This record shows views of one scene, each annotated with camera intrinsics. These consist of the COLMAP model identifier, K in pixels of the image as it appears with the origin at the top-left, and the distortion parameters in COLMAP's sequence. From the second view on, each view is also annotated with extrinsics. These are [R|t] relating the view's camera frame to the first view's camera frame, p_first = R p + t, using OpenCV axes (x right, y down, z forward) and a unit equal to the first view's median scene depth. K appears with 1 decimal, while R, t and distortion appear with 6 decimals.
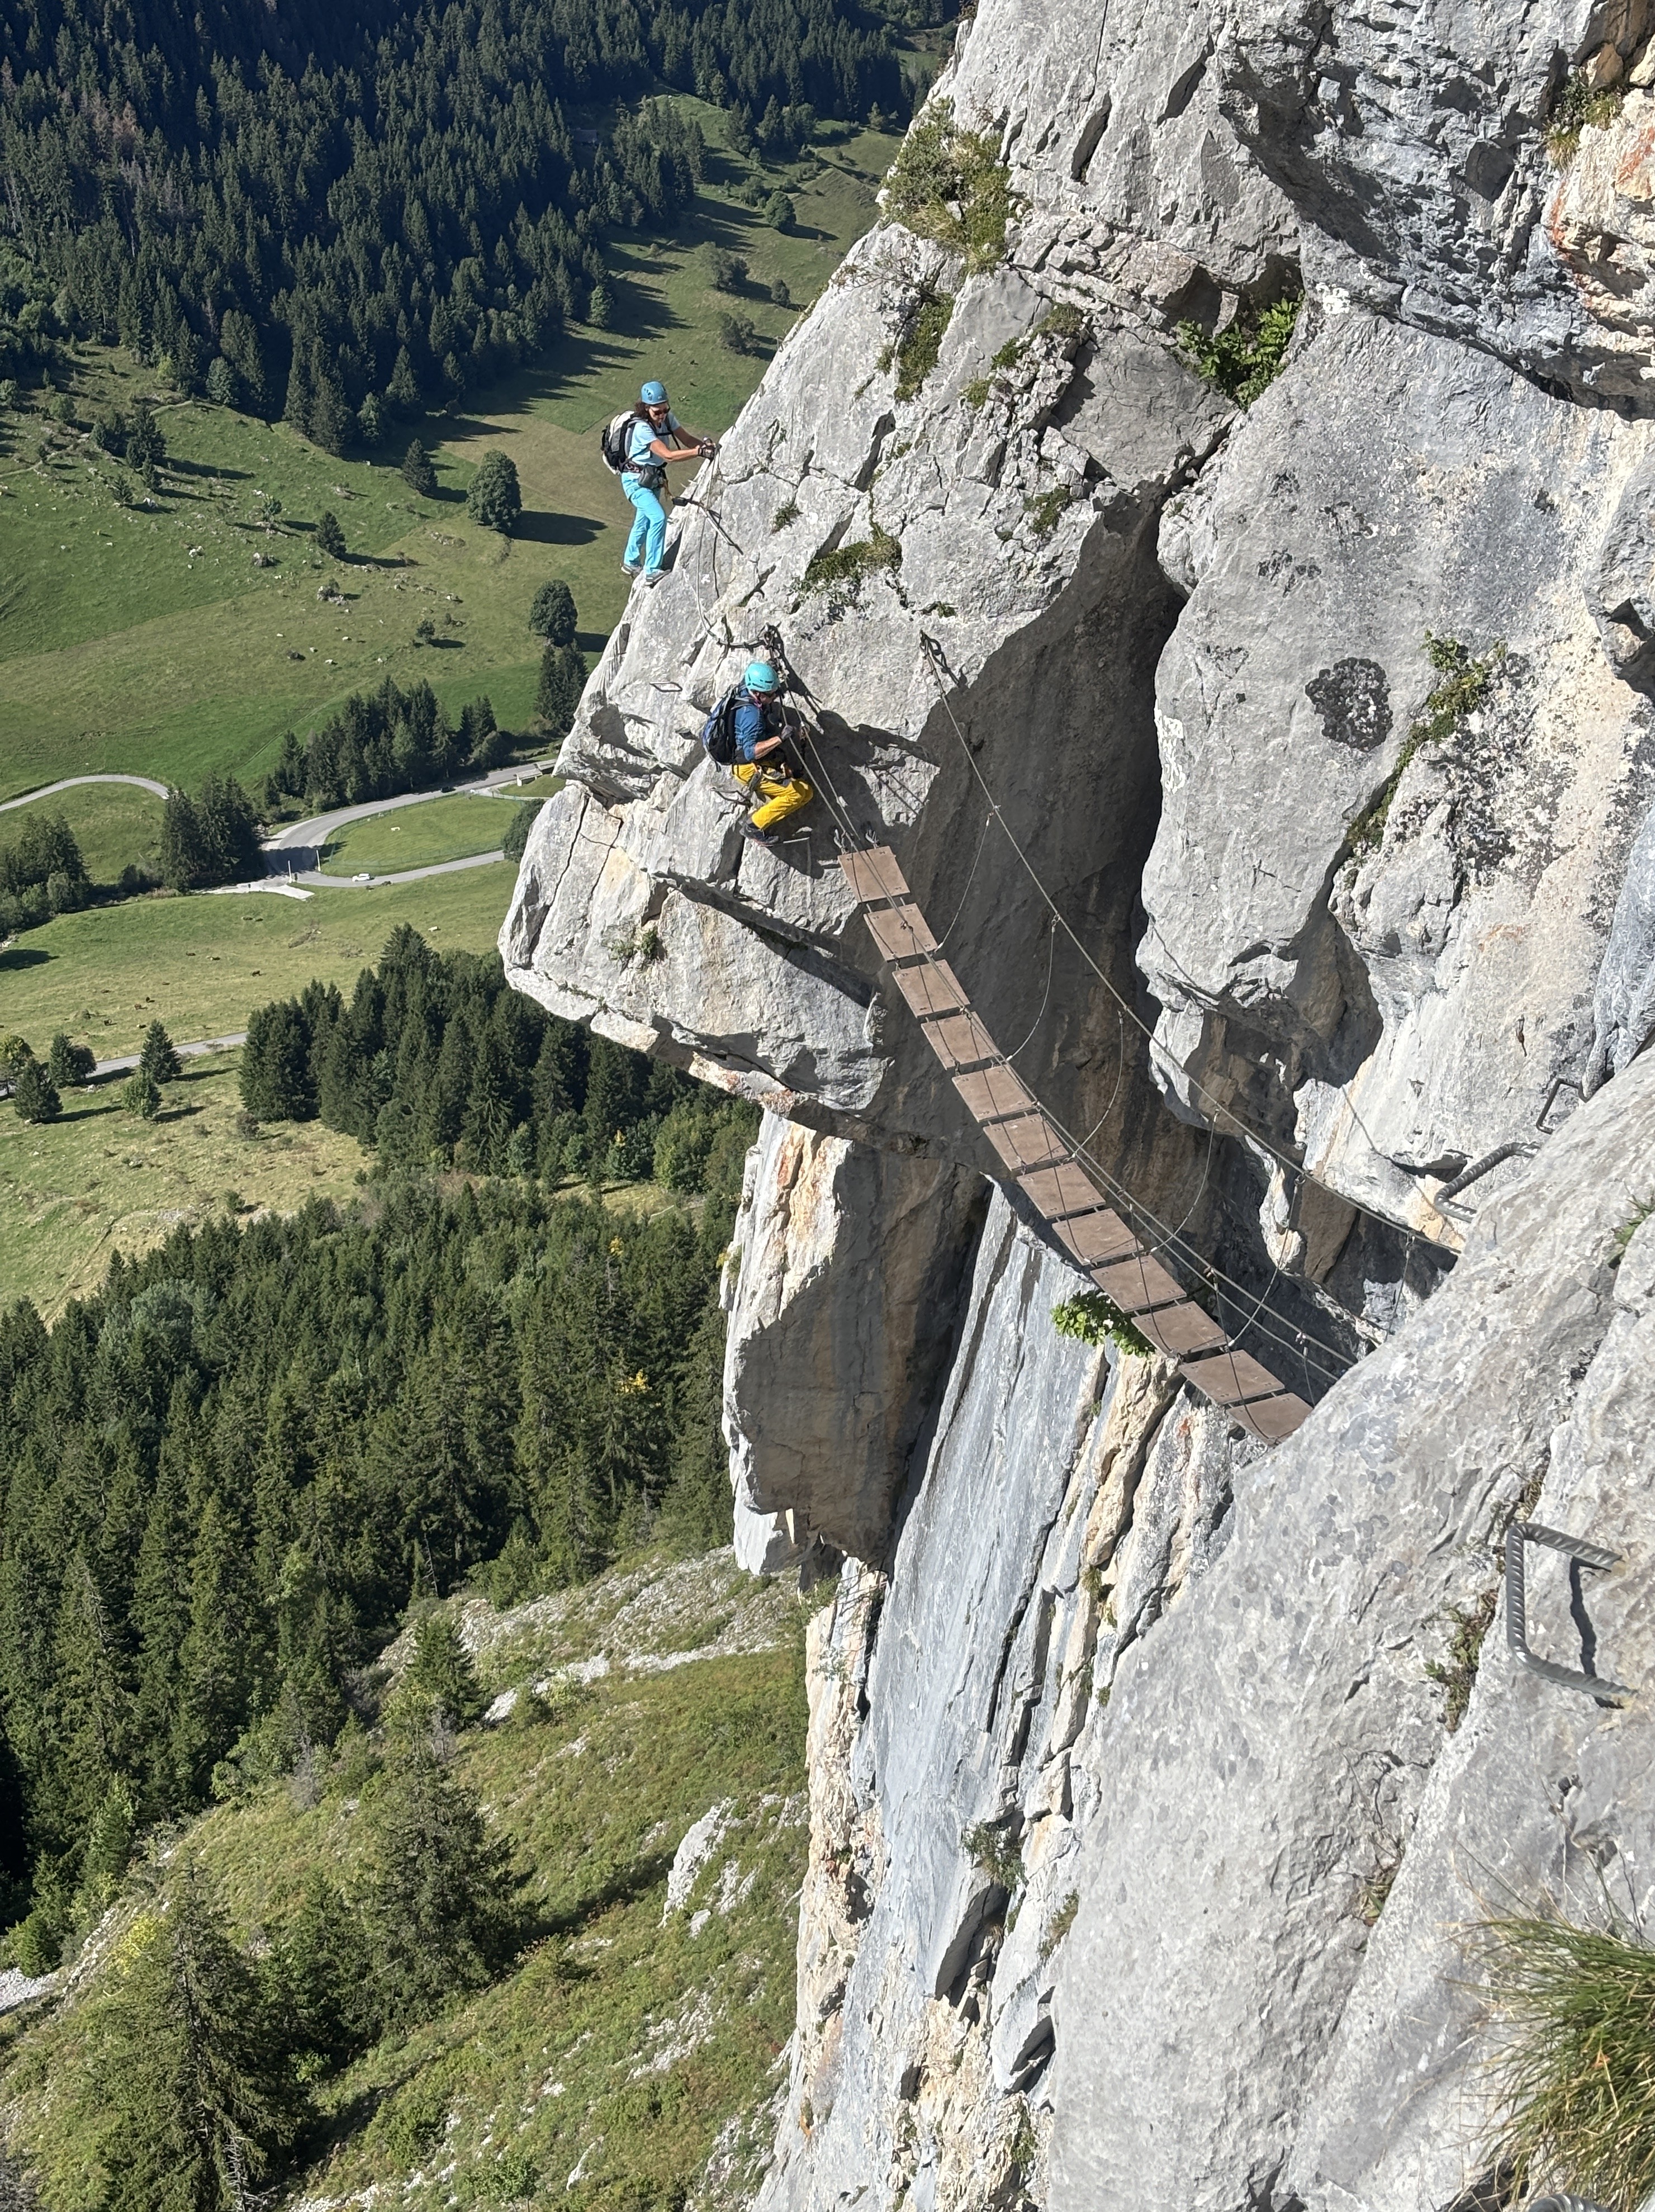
lens RADIAL K [[3386.4, 0, 880.5], [0, 3386.4, 1120.0], [0, 0, 1]] dist [0.109716, 0.000000]
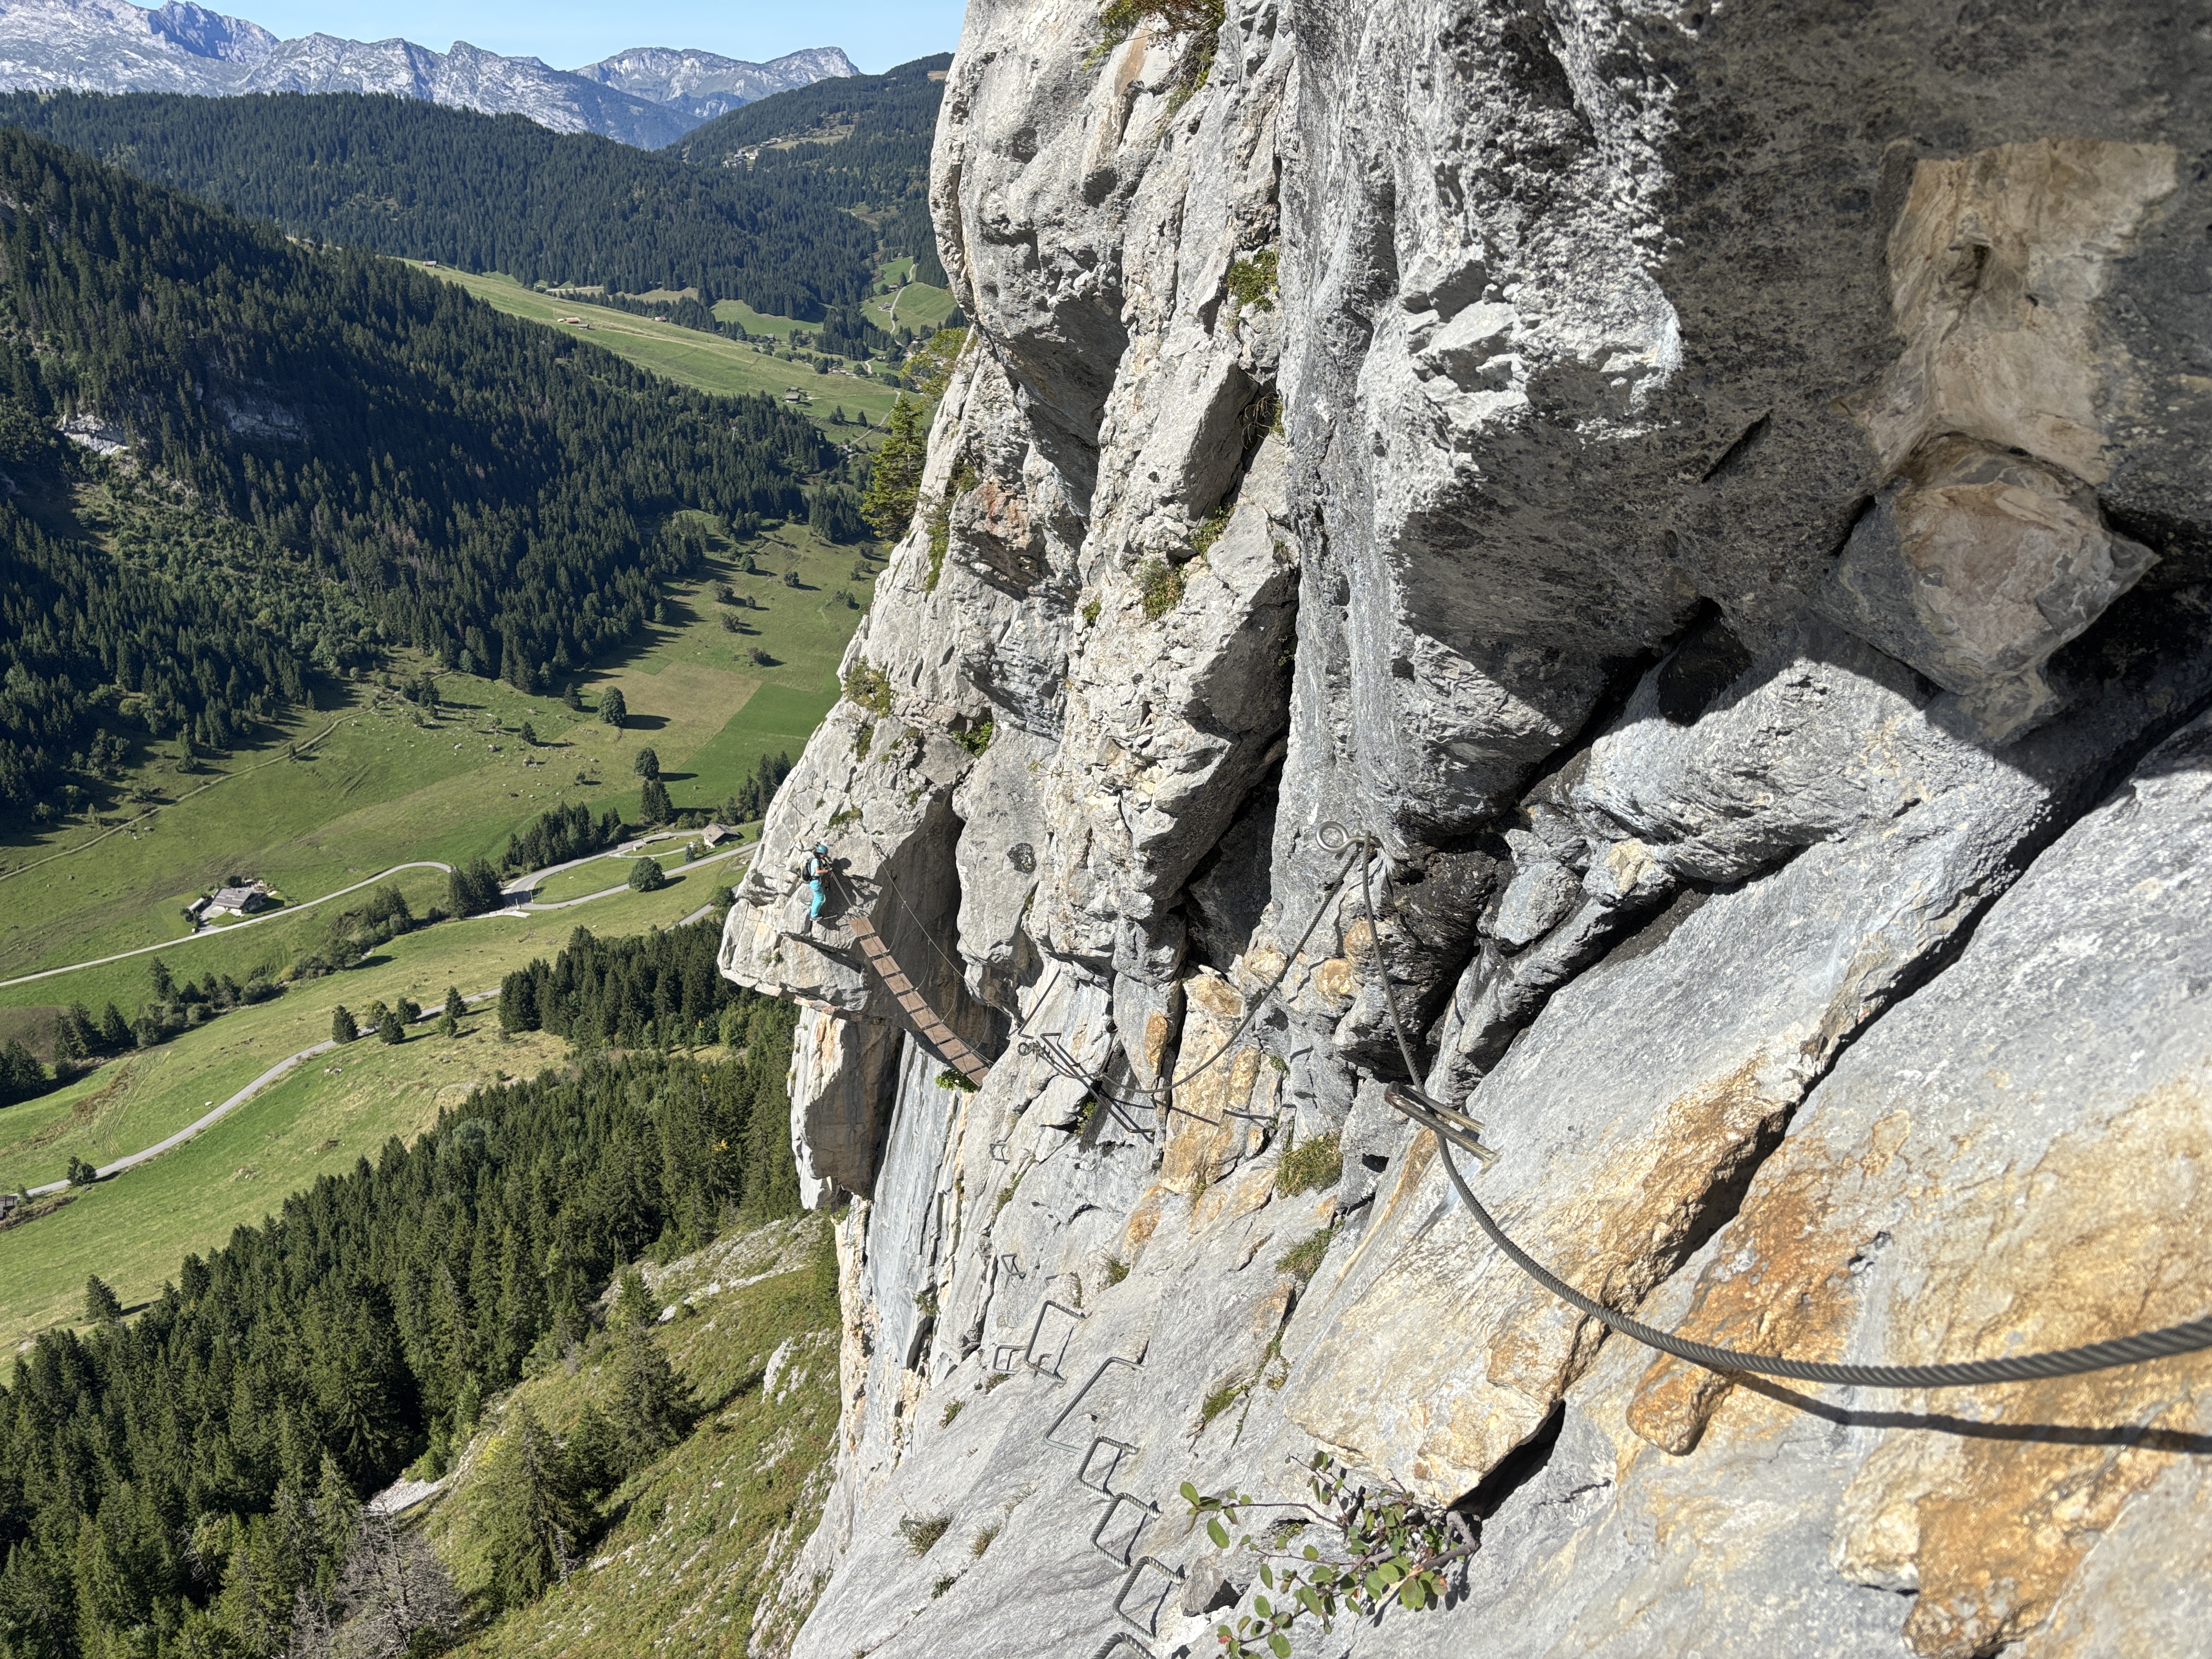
lens RADIAL K [[1676.1, 0, 1061.1], [0, 1676.1, 871.0], [0, 0, 1]] dist [0.054675, -0.039869]
pose [[0.986972, -0.077125, 0.141200, -0.020040], [0.087151, 0.993990, -0.066250, -0.007590], [-0.135242, 0.077693, 0.987762, -0.256660]]
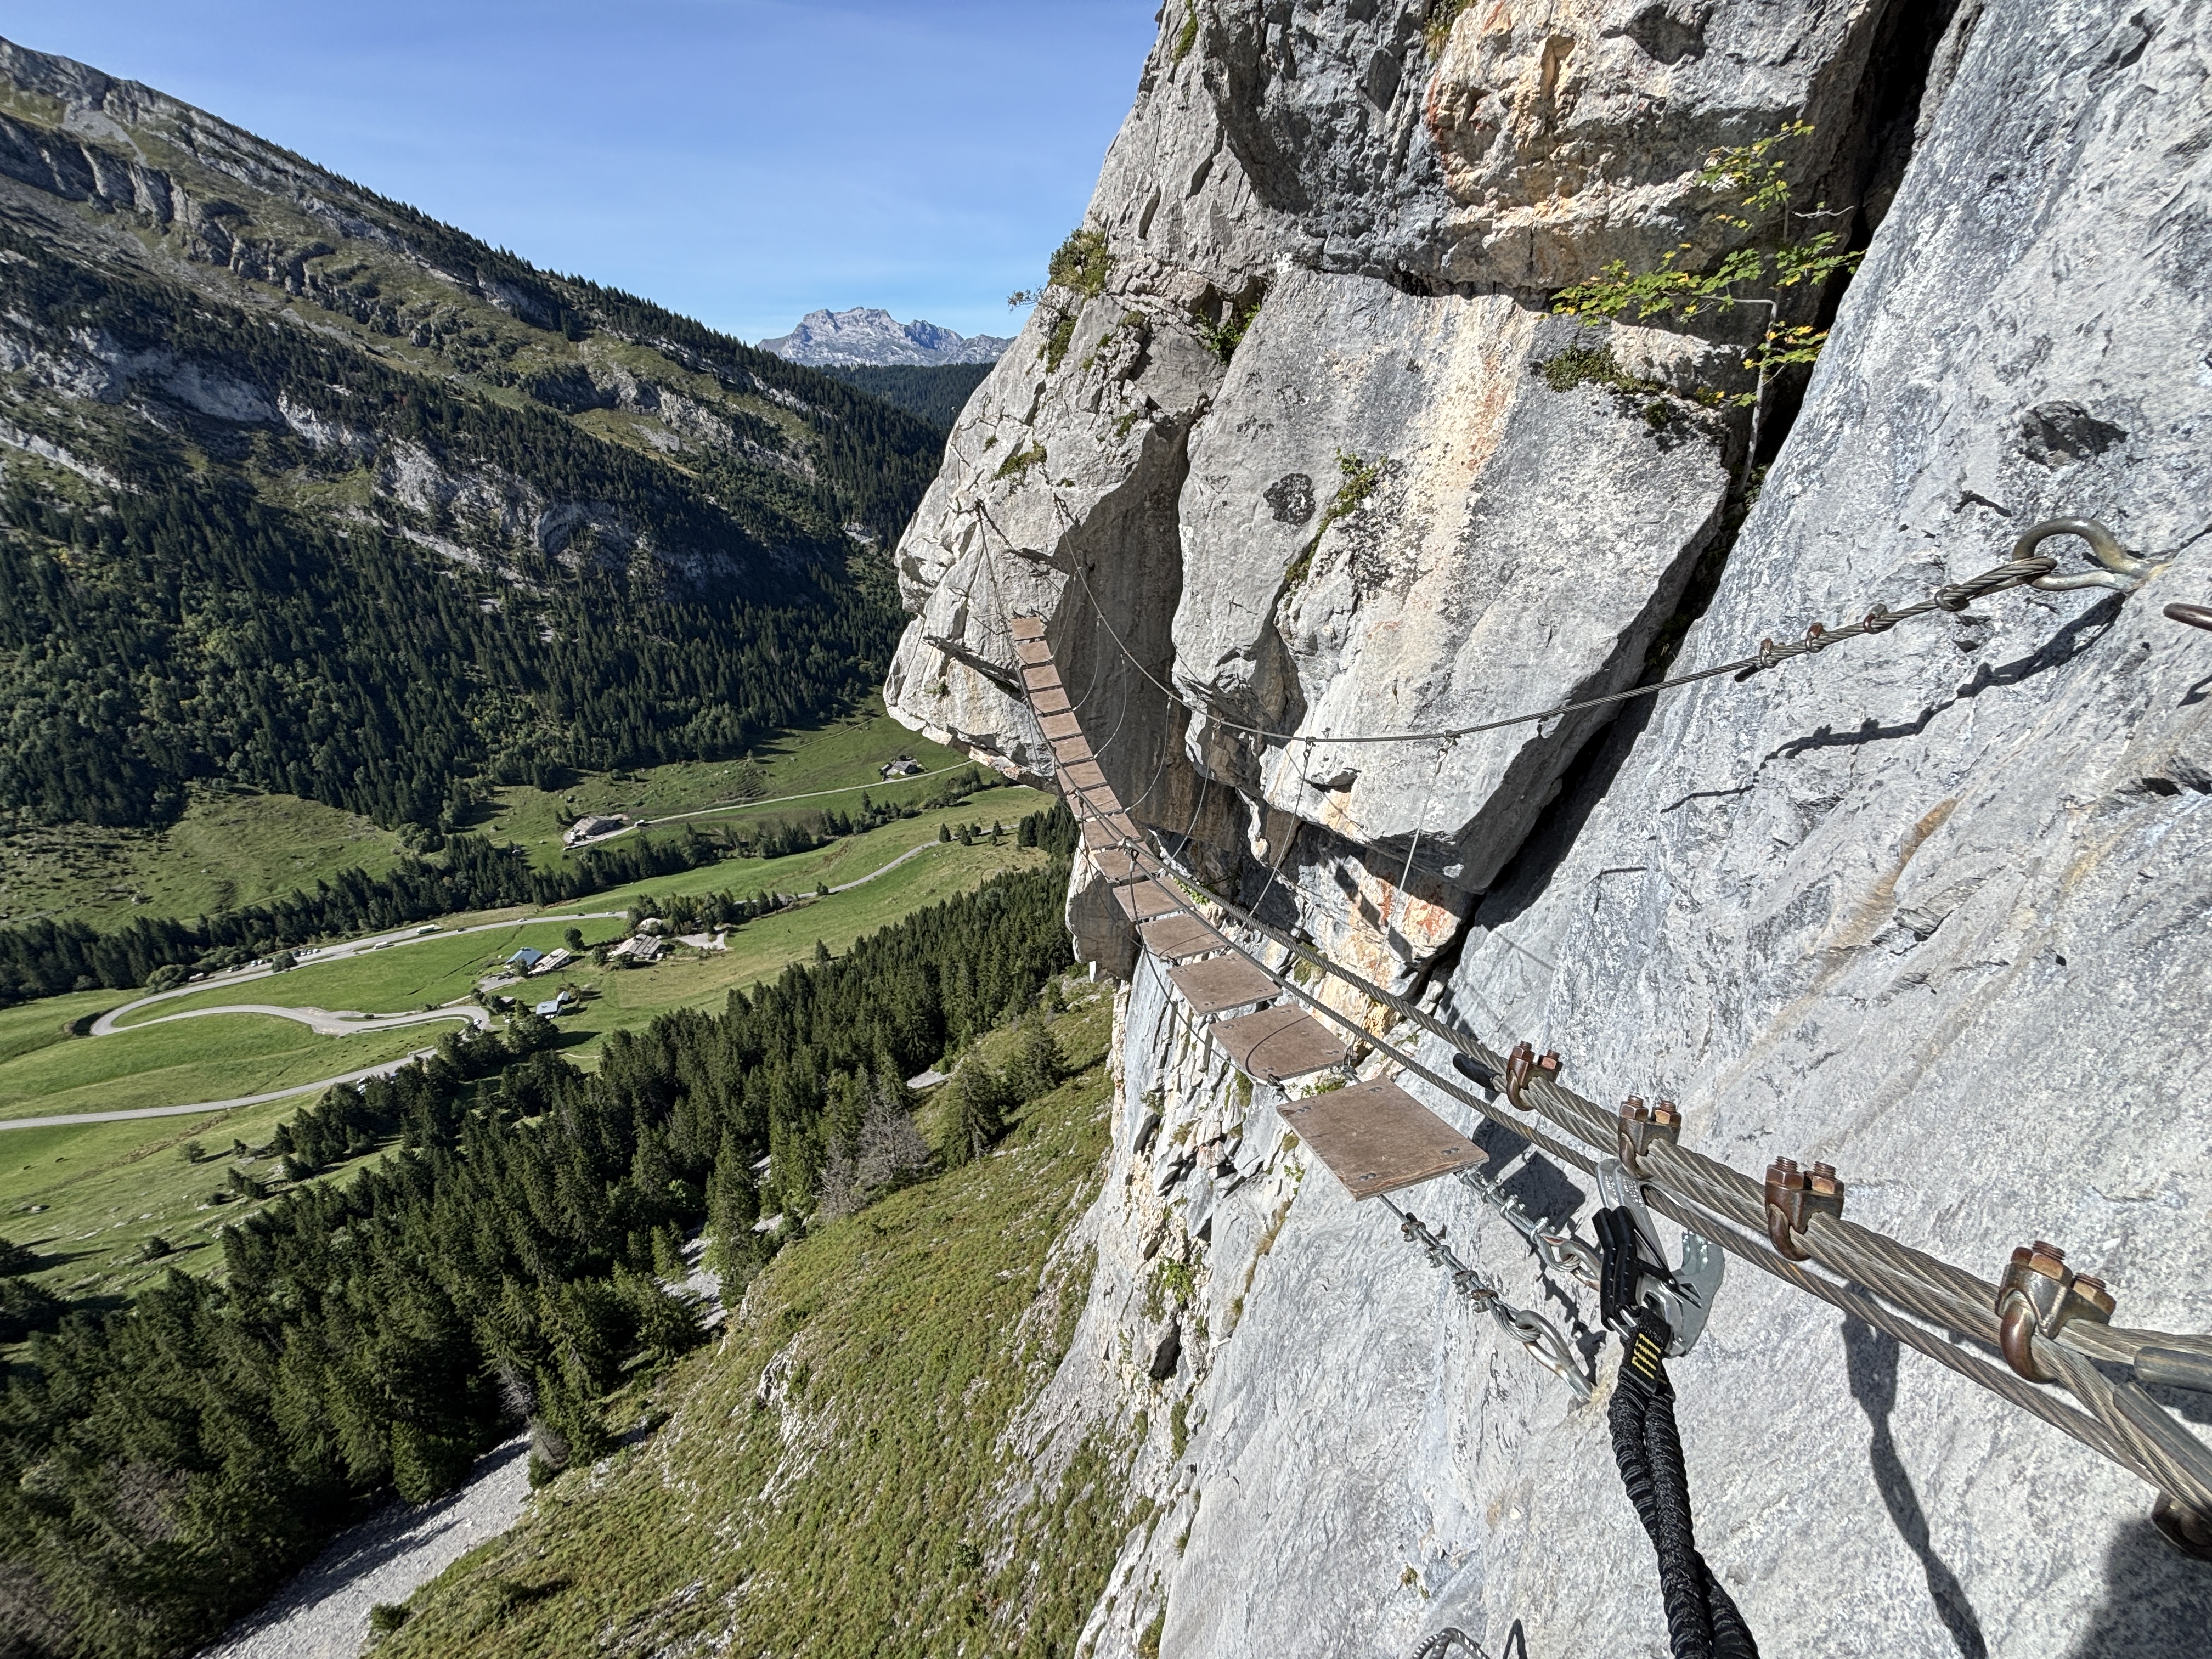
lens RADIAL K [[900.4, 0, 1109.7], [0, 900.4, 823.7], [0, 0, 1]] dist [-0.006114, 0.002229]
pose [[0.996074, 0.023438, -0.085367, 0.053978], [-0.025955, 0.999257, -0.028493, 0.028431], [0.084636, 0.030597, 0.995942, 0.330123]]
